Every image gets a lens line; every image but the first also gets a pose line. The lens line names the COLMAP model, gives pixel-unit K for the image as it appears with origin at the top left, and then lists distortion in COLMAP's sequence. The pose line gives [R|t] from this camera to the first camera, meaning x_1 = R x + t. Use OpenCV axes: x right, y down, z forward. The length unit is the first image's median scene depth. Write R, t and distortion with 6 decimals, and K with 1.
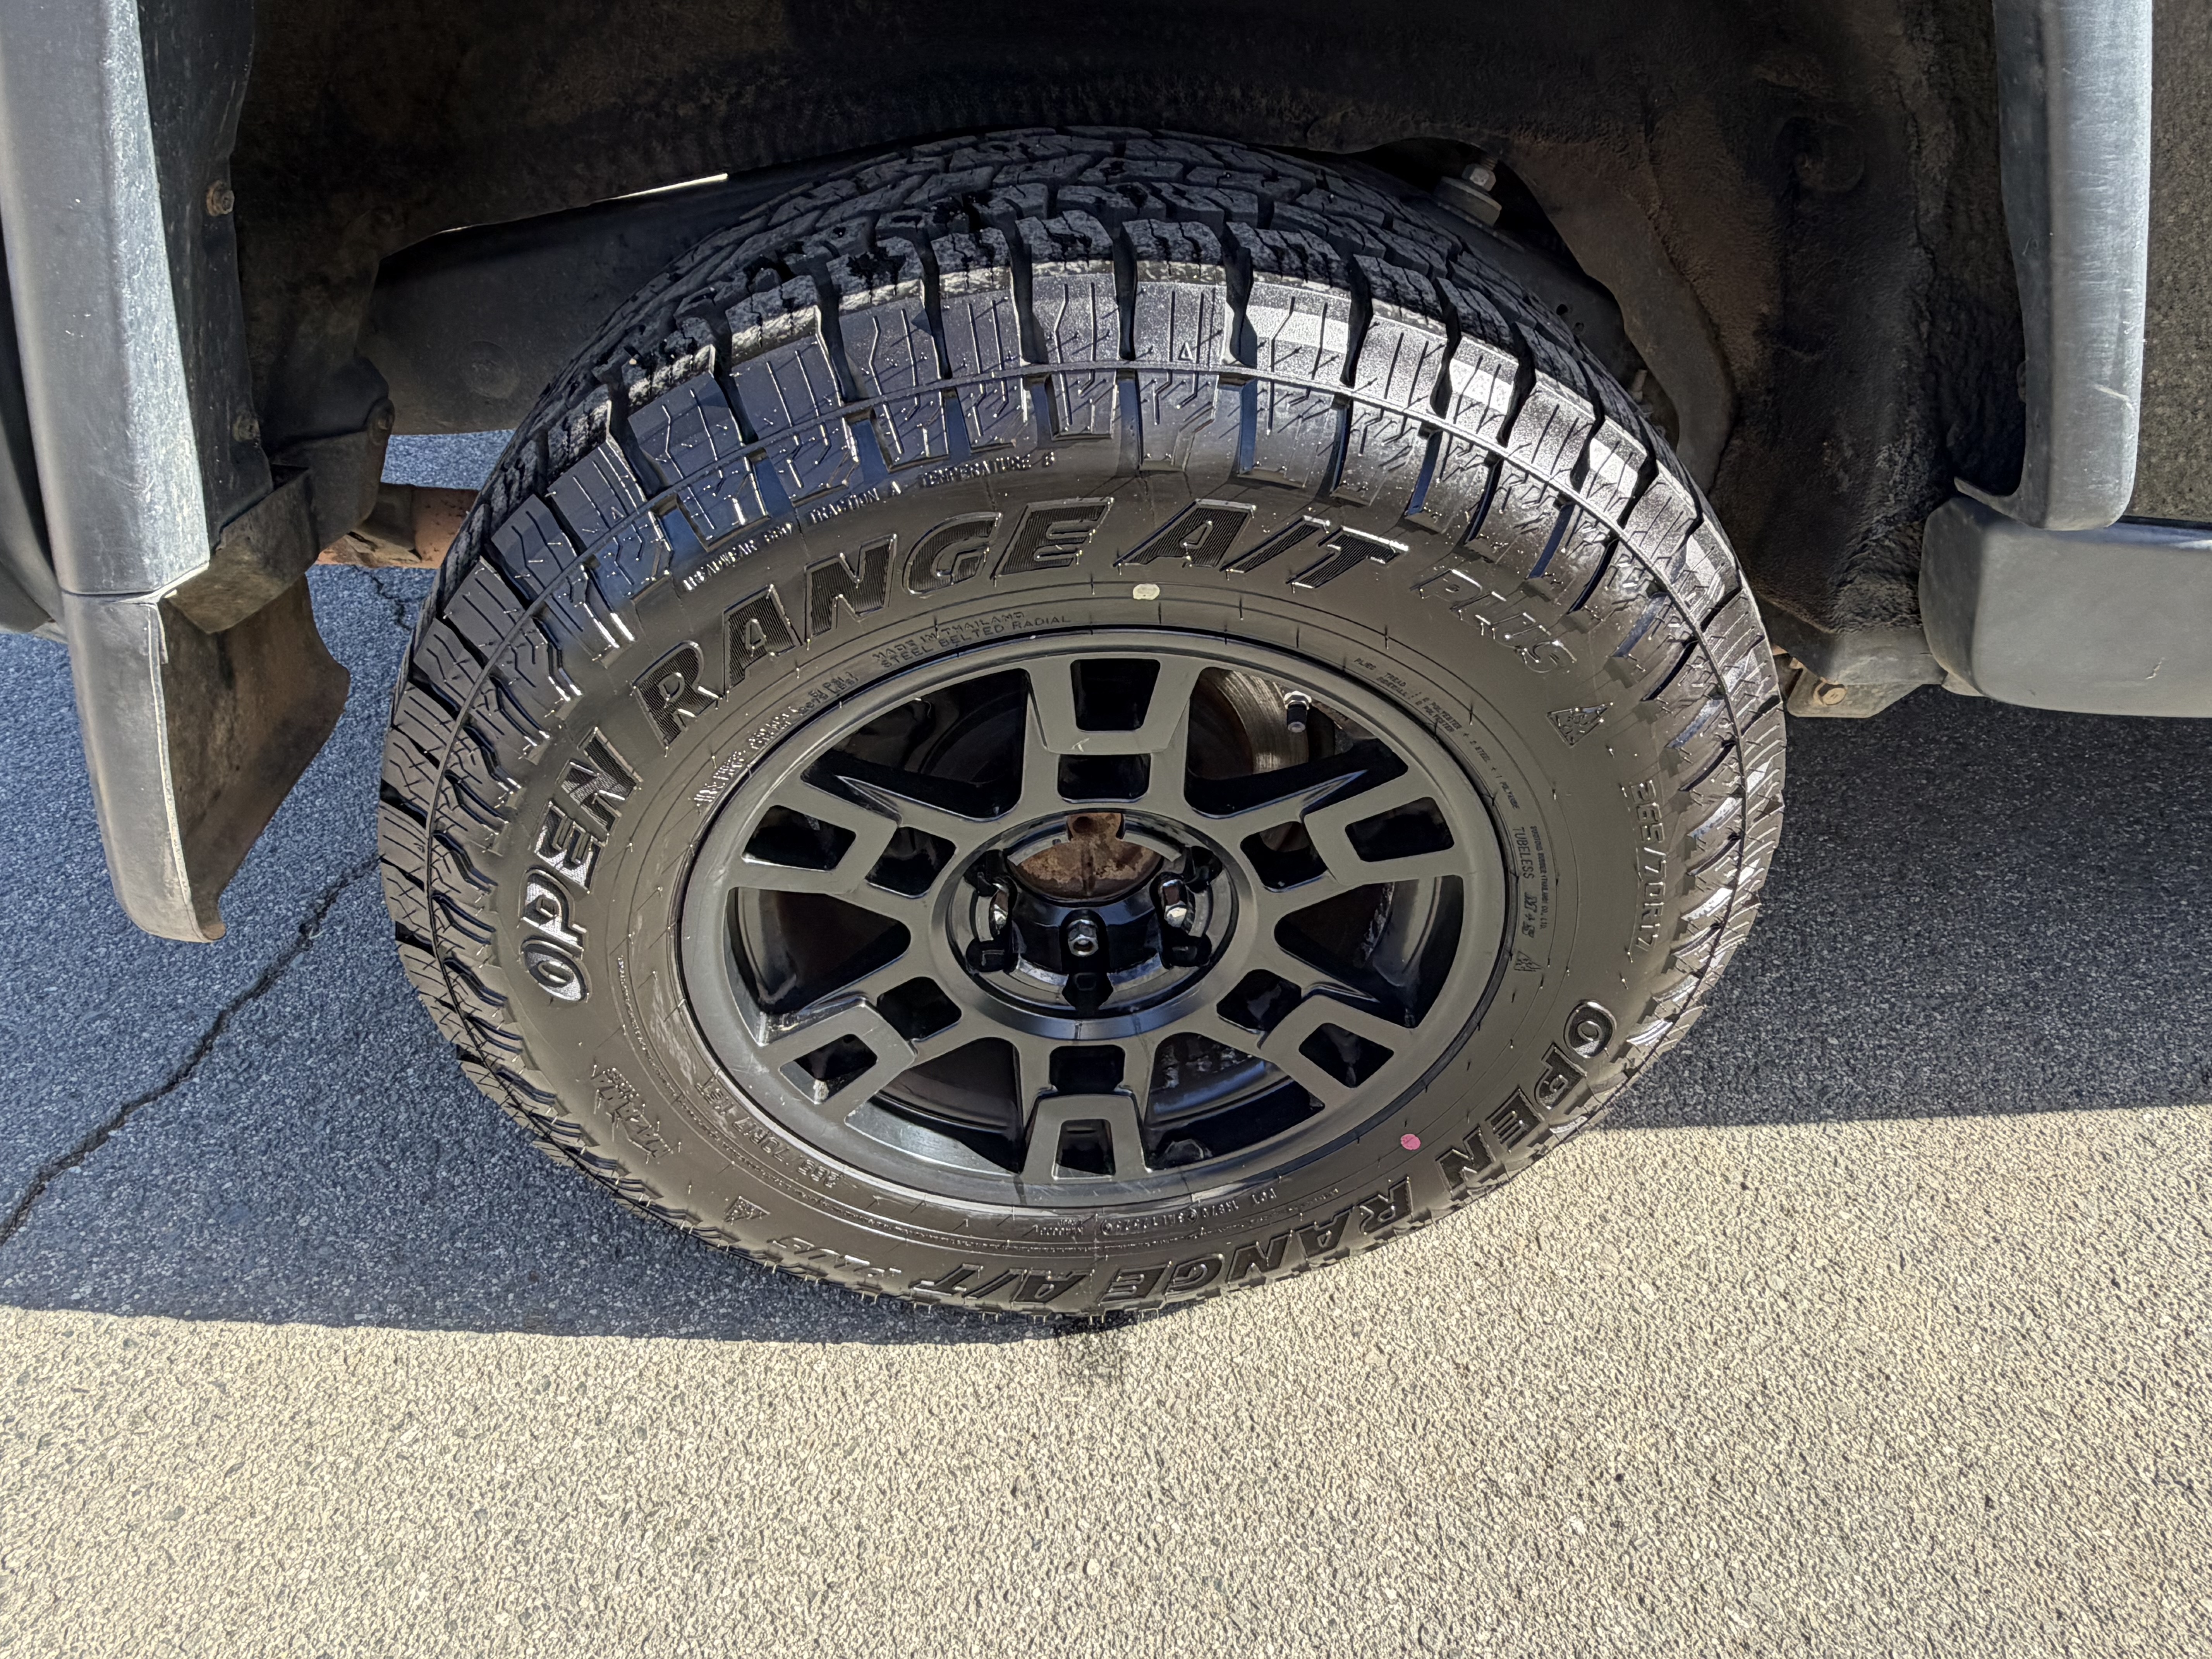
lens RADIAL K [[1349.3, 0, 1108.1], [0, 1349.3, 829.7], [0, 0, 1]] dist [0.005264, -0.000450]
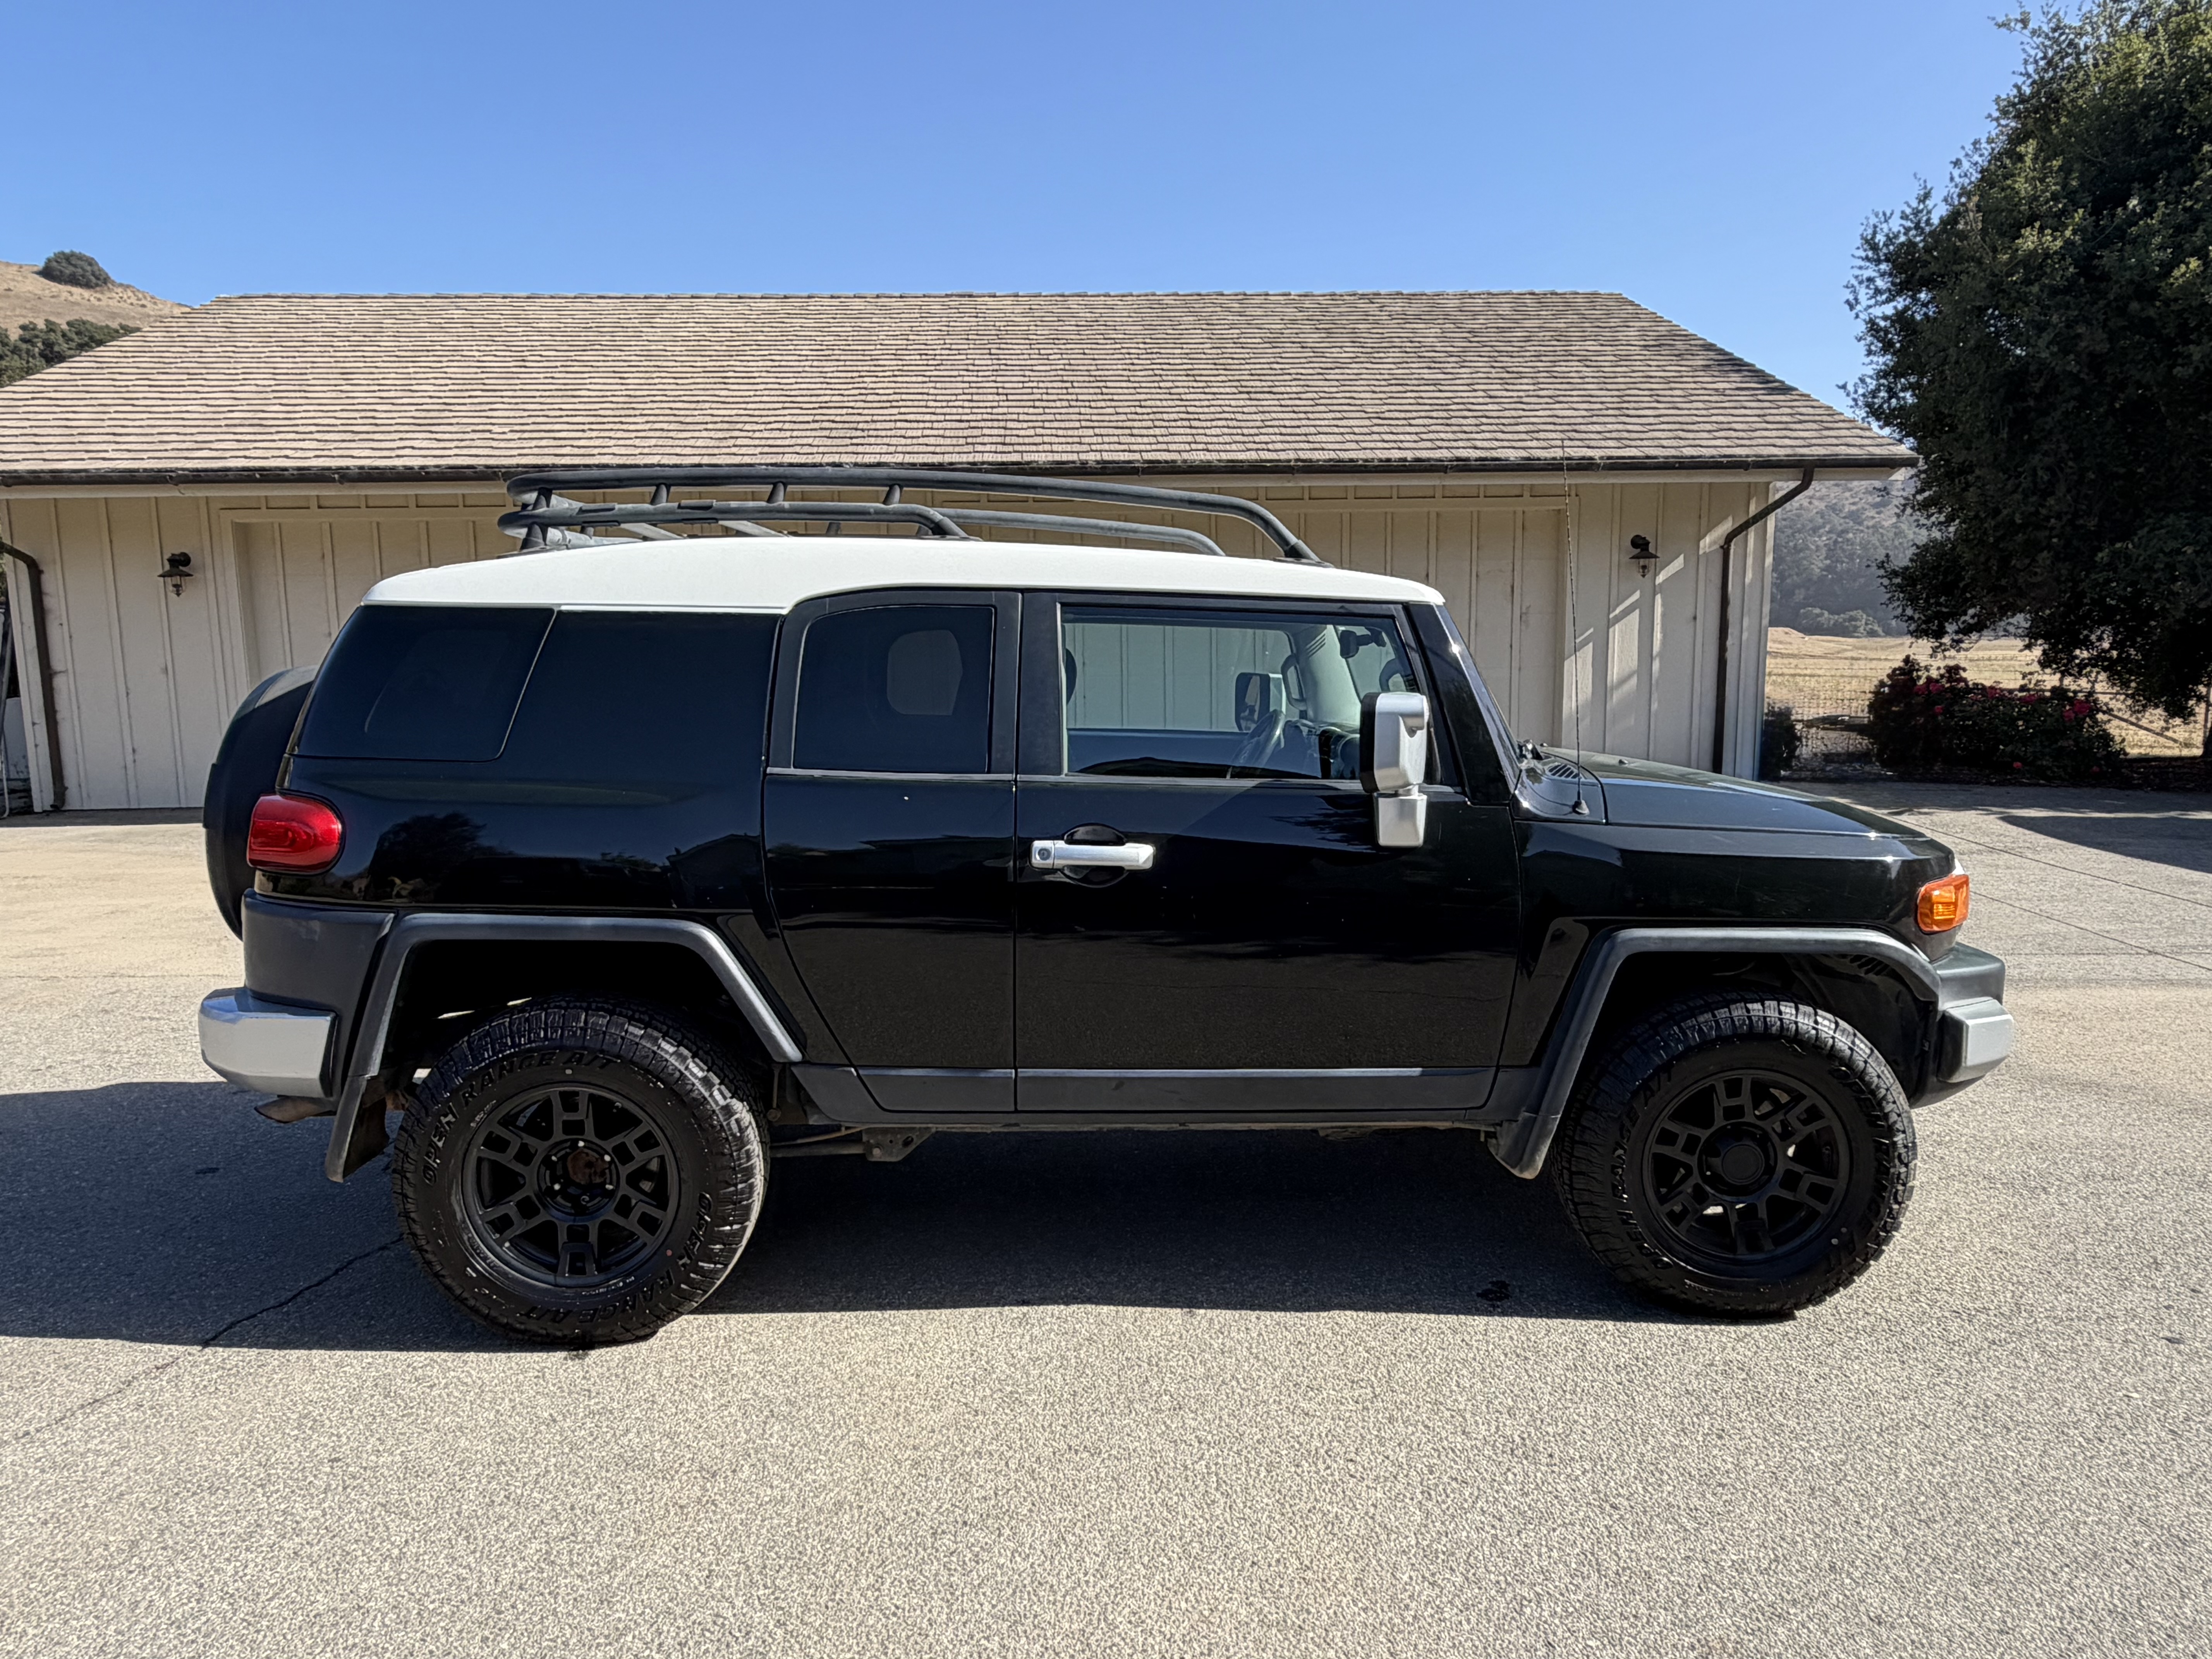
lens RADIAL K [[1469.3, 0, 1107.1], [0, 1469.3, 836.8], [0, 0, 1]] dist [-0.005753, -0.007153]
pose [[0.999766, -0.018073, -0.011871, 1.579147], [0.009061, 0.848654, -0.528871, 1.481740], [0.019633, 0.528640, 0.848619, -3.011973]]
